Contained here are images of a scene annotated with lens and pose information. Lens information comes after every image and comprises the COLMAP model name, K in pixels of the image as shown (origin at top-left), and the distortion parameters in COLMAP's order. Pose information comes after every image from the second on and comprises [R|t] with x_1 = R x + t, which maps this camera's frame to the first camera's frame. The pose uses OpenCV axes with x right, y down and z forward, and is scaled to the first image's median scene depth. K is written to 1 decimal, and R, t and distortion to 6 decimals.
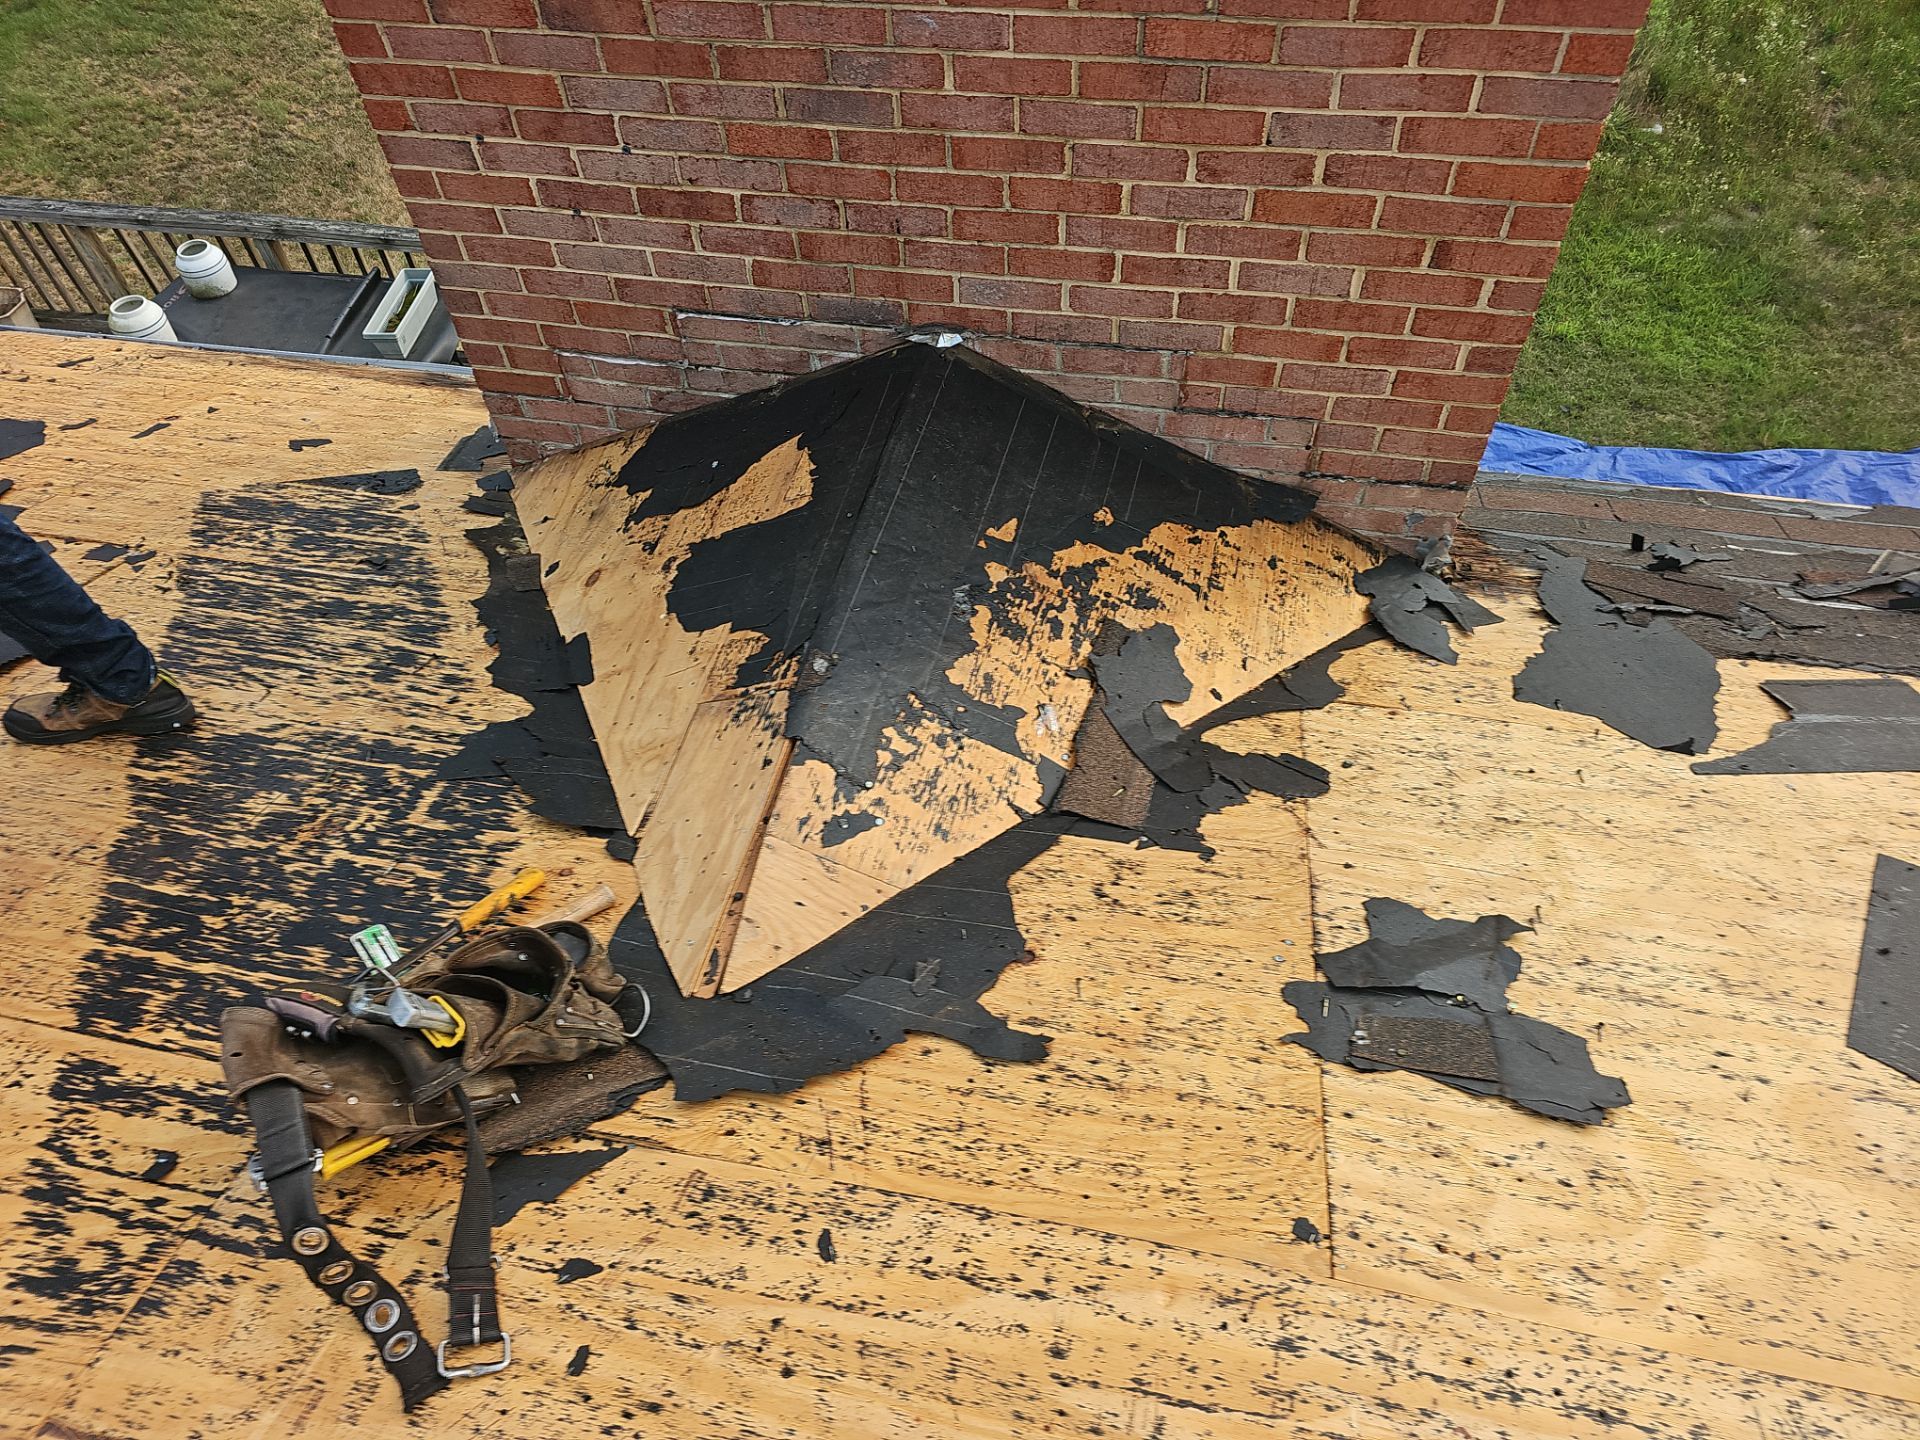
lens RADIAL K [[1243.0, 0, 954.8], [0, 1243.0, 716.1], [0, 0, 1]] dist [0.057230, -0.054608]
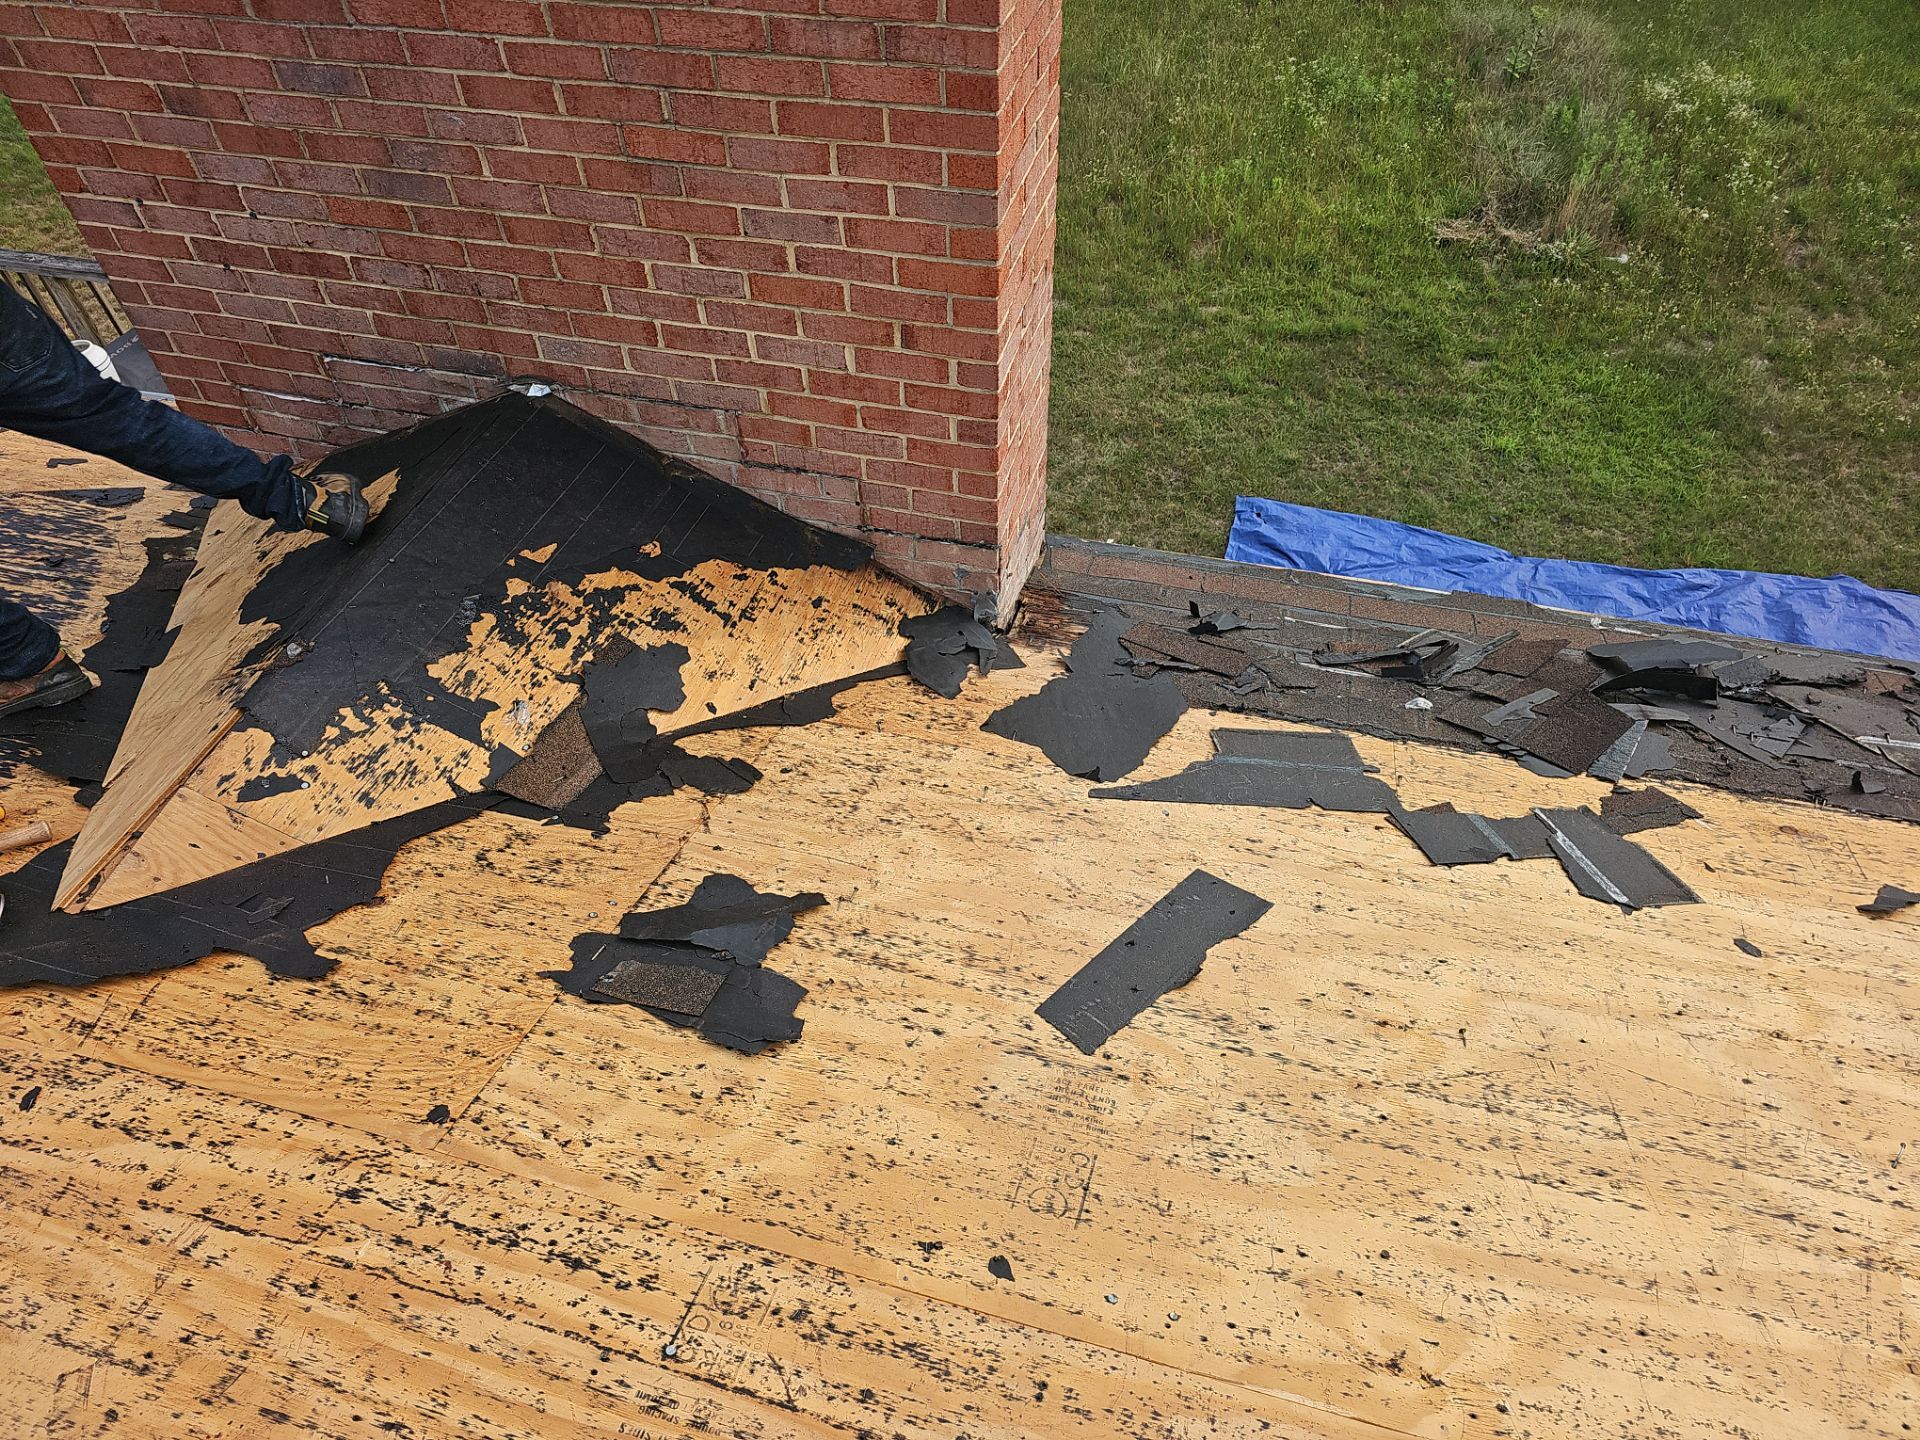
lens RADIAL K [[1243.0, 0, 954.8], [0, 1243.0, 716.1], [0, 0, 1]] dist [0.057230, -0.054608]
pose [[0.997611, 0.057814, -0.037827, 0.467823], [-0.060263, 0.995920, -0.067167, 0.051565], [0.033789, 0.069286, 0.997024, -0.111848]]
